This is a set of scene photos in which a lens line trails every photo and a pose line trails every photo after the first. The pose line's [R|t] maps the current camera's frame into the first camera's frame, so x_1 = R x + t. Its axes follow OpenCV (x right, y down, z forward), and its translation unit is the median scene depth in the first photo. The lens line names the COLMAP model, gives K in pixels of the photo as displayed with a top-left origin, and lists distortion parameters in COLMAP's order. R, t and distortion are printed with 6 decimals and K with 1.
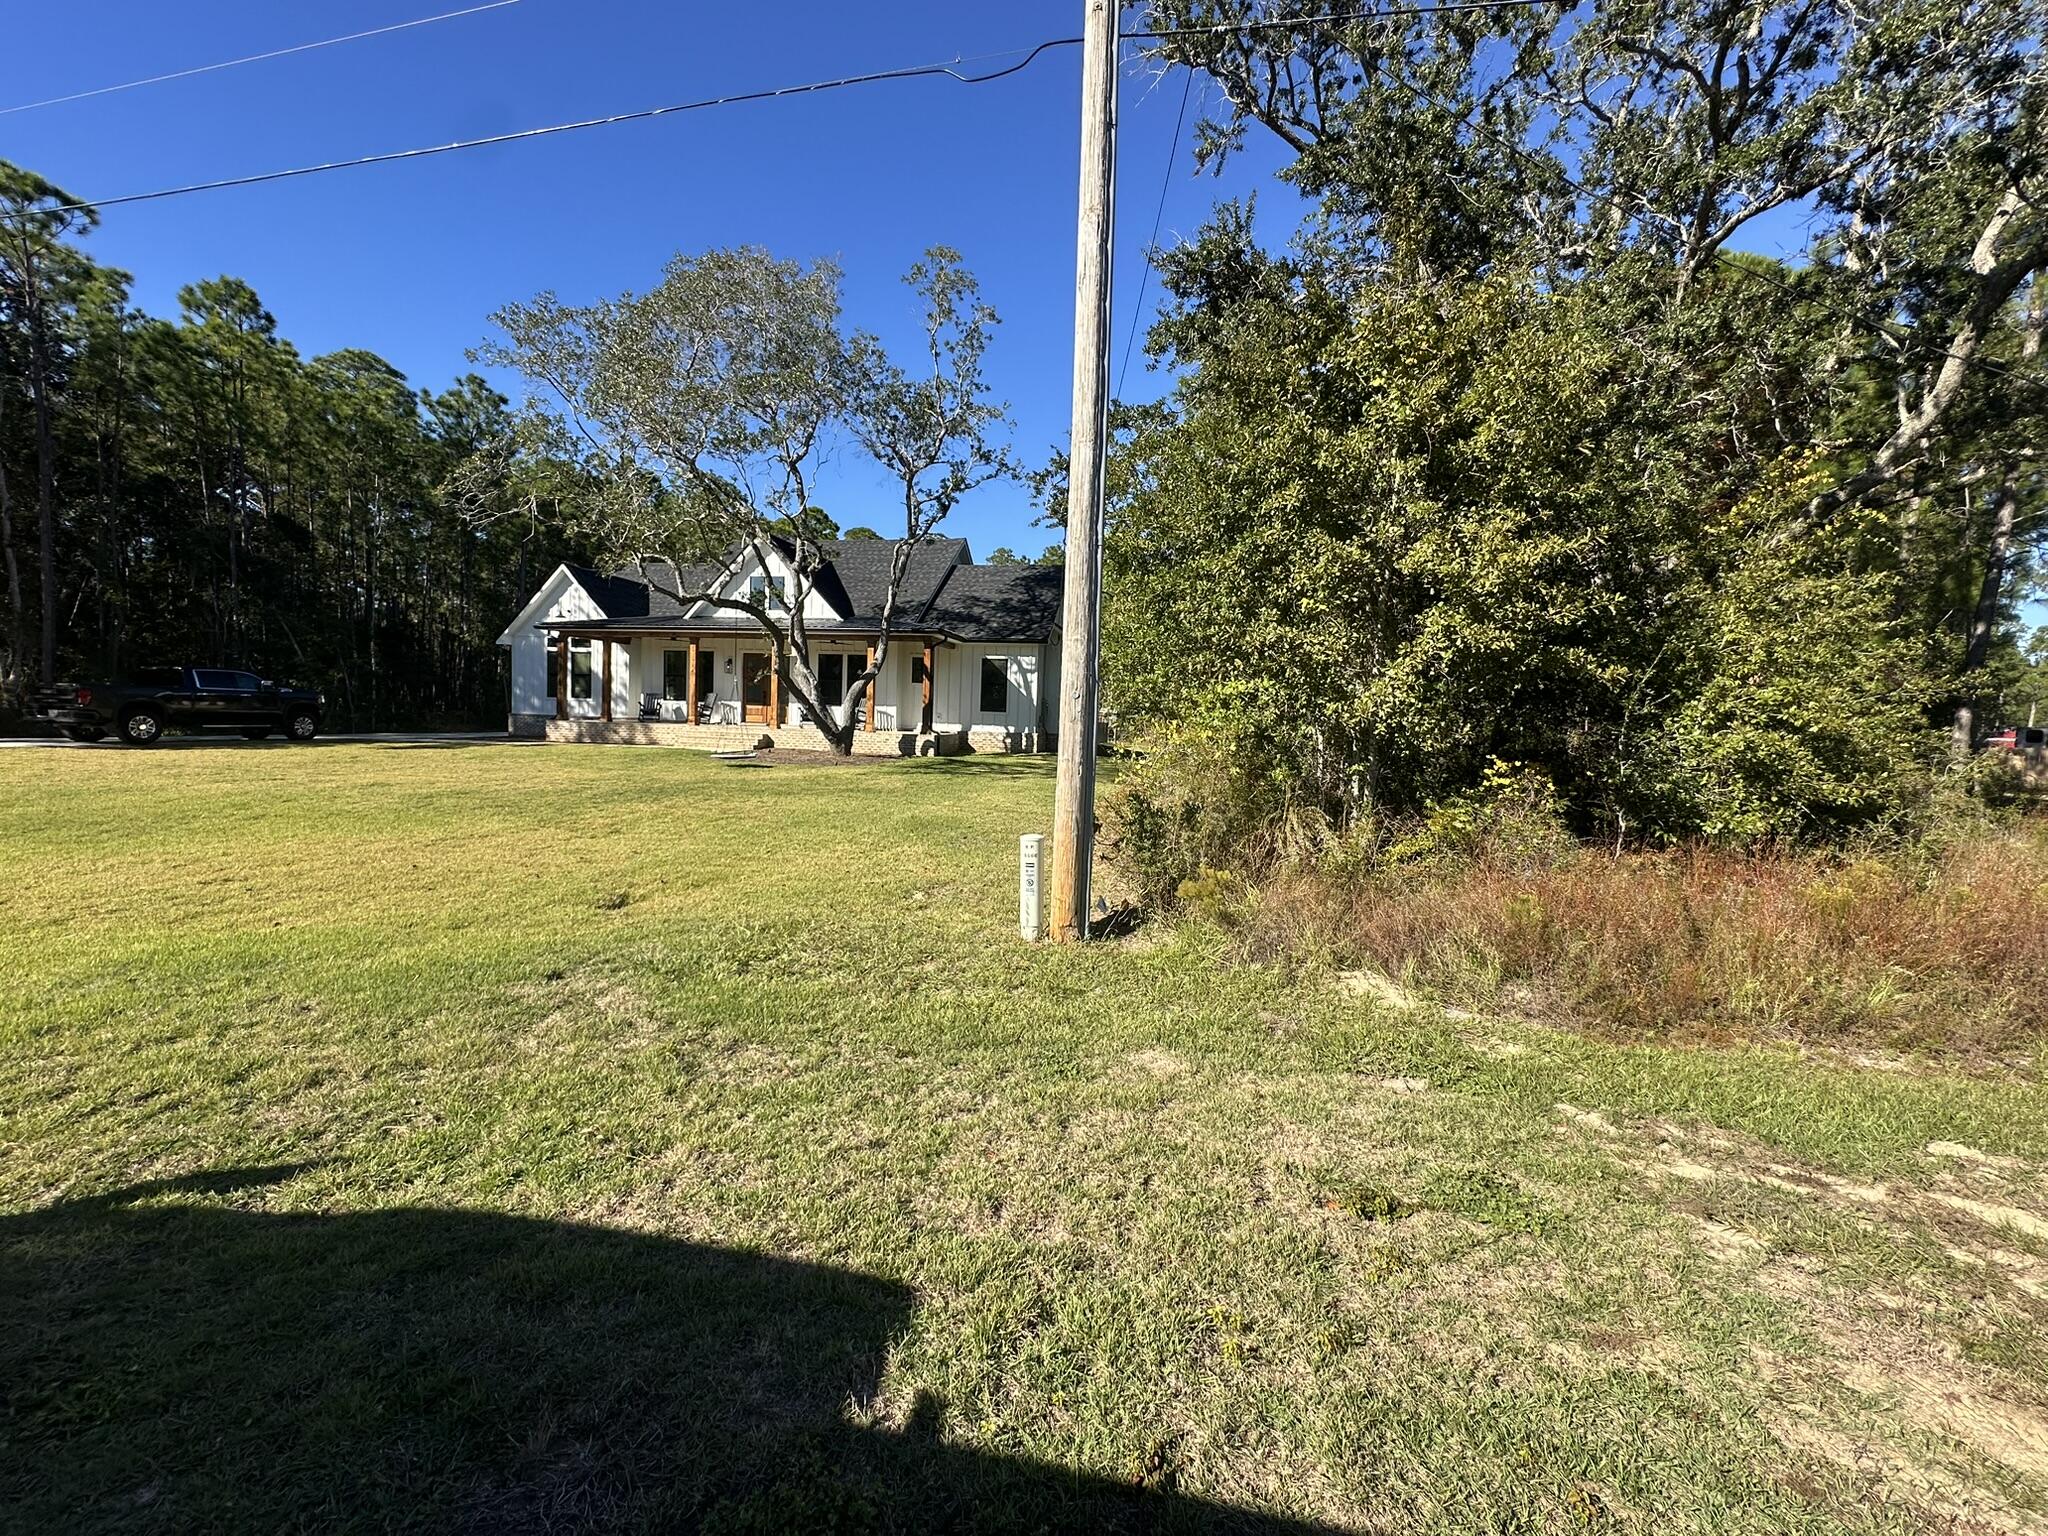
lens RADIAL K [[834.4, 0, 1024.0], [0, 834.4, 768.0], [0, 0, 1]] dist [-0.000905, 0.000136]
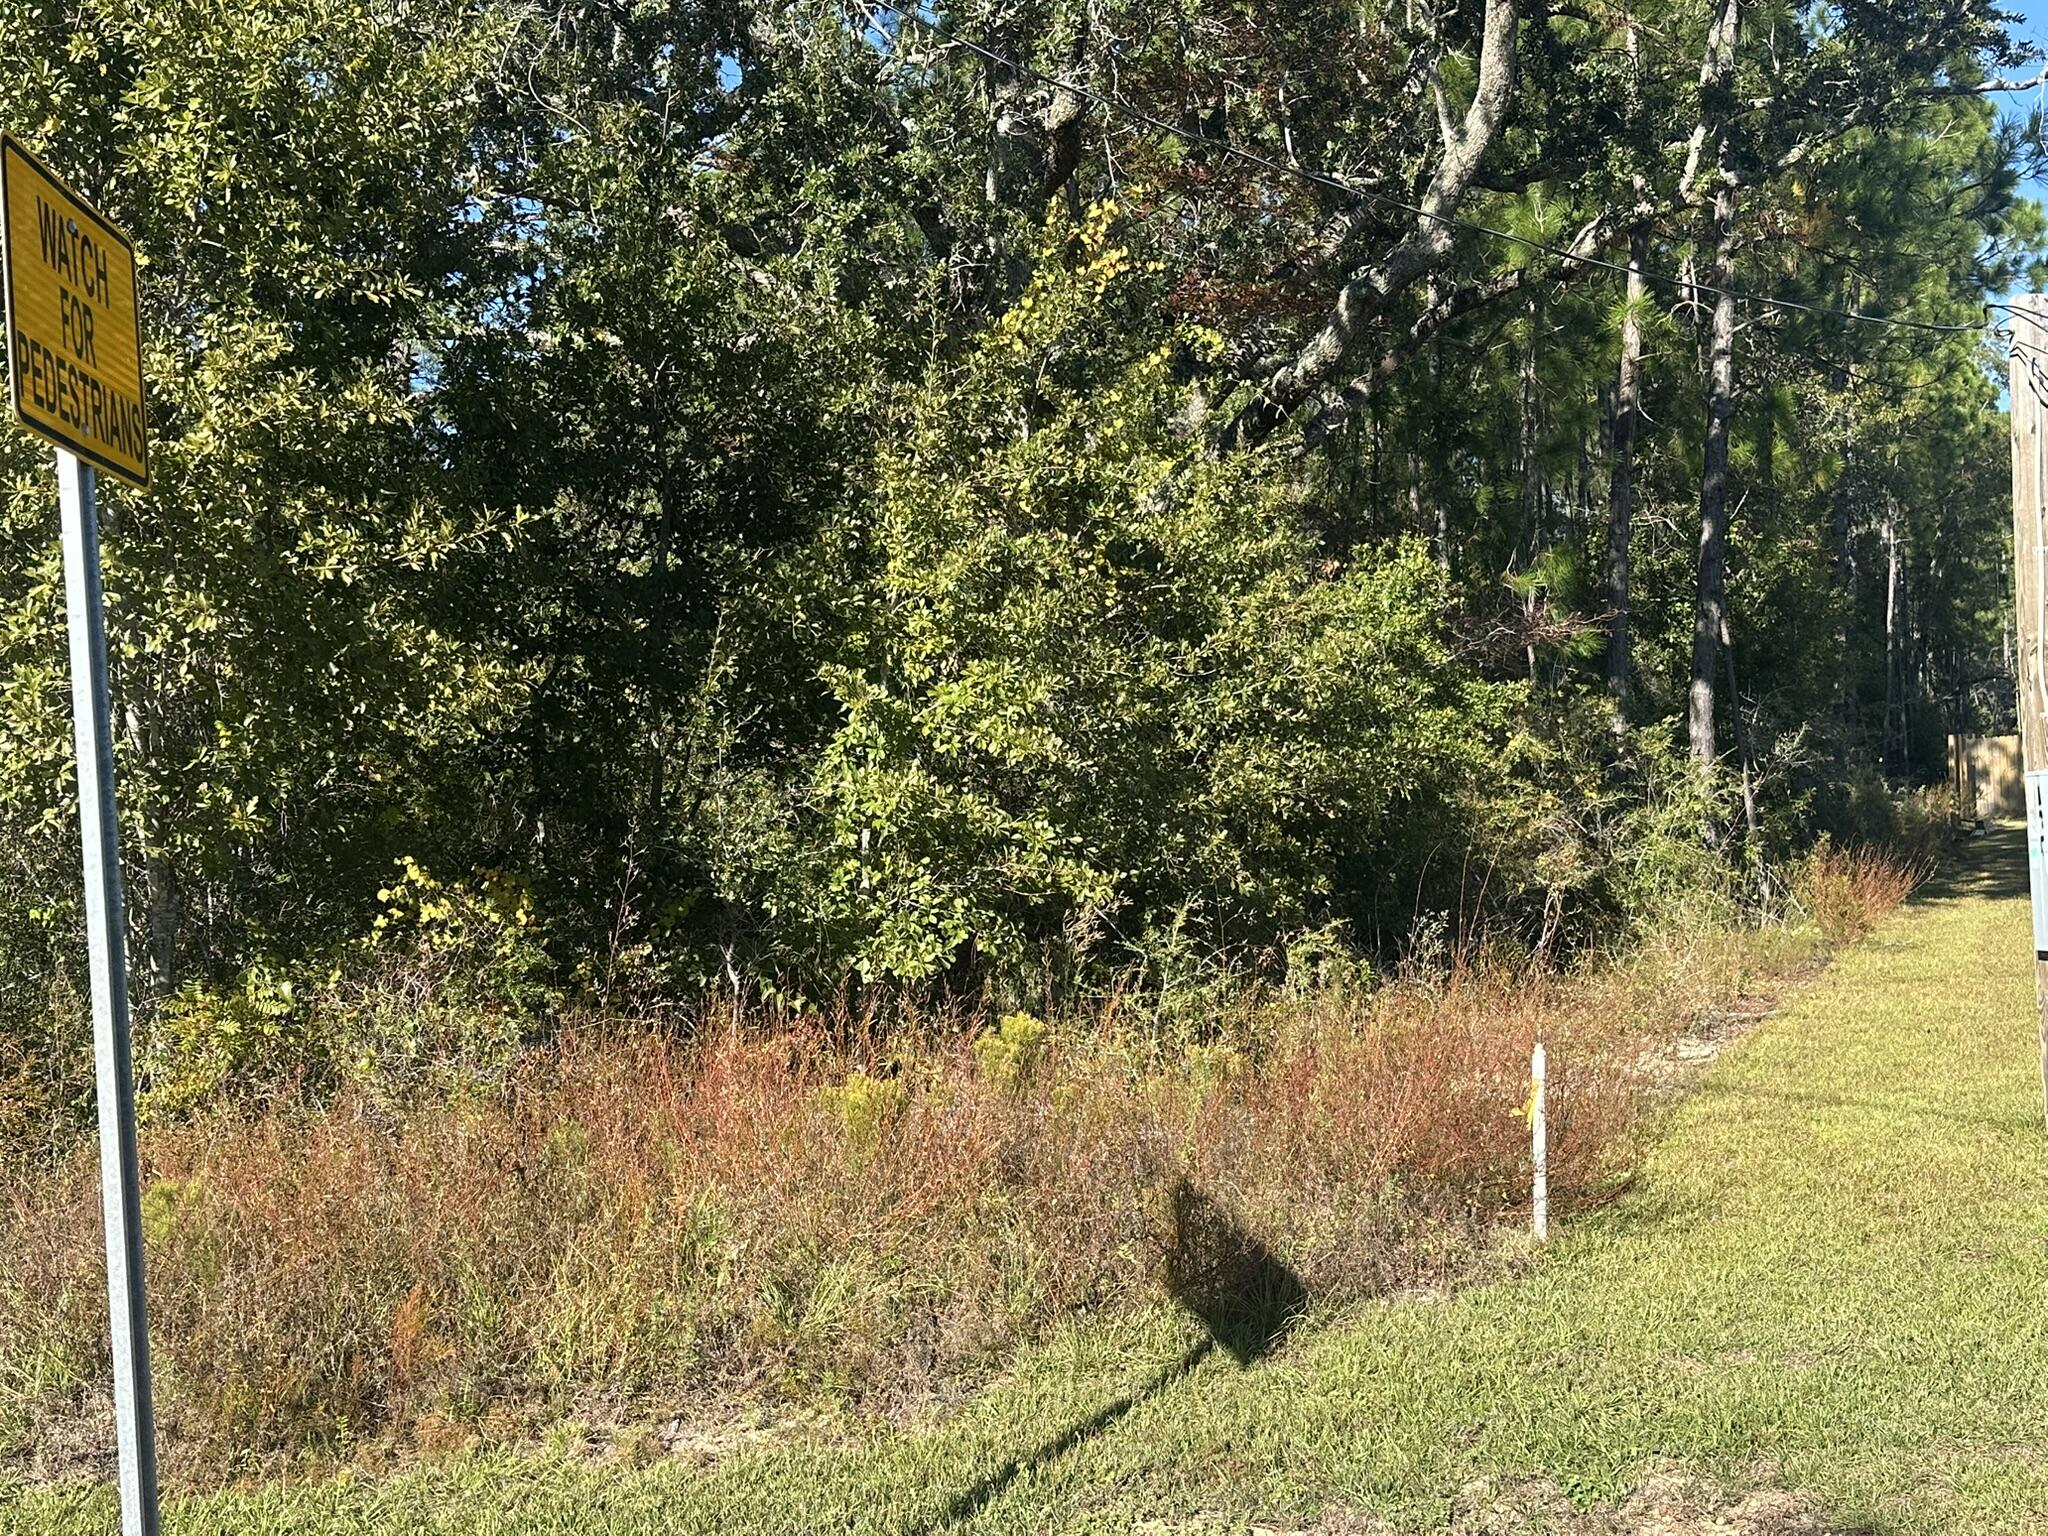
lens RADIAL K [[2060.6, 0, 1024.0], [0, 2060.6, 768.0], [0, 0, 1]] dist [0.189322, -0.392564]
pose [[0.938770, -0.061321, 0.339044, 0.187195], [0.081050, 0.995724, -0.044327, 0.005180], [-0.334876, 0.069092, 0.939726, -0.066657]]
